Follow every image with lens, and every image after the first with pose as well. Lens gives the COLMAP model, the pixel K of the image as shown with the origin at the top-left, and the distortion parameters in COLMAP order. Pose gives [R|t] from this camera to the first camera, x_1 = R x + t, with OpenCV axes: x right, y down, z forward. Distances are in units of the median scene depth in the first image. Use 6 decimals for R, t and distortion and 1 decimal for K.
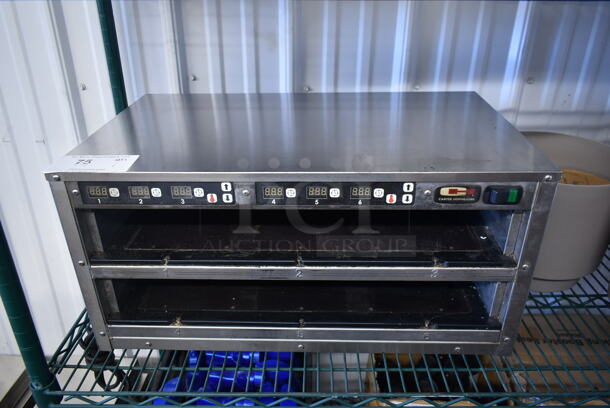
lens RADIAL K [[471.1, 0, 305.0], [0, 471.1, 204.0], [0, 0, 1]] dist [-0.013062, 0.000397]
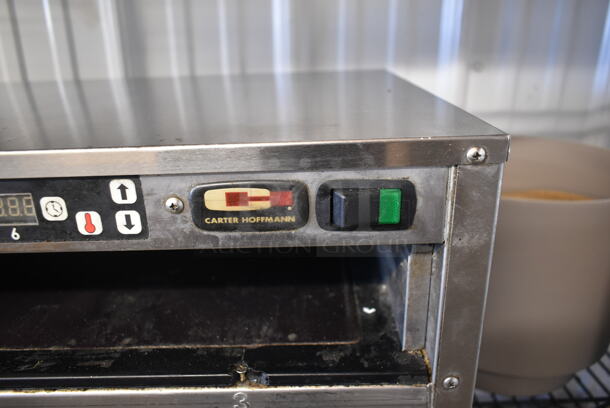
lens RADIAL K [[459.5, 0, 305.0], [0, 459.5, 204.0], [0, 0, 1]] dist [-0.011722, 0.003019]
pose [[0.999623, -0.022104, 0.016295, 0.330121], [0.024012, 0.991469, -0.128108, 0.024582], [-0.013324, 0.128451, 0.991626, 0.564799]]
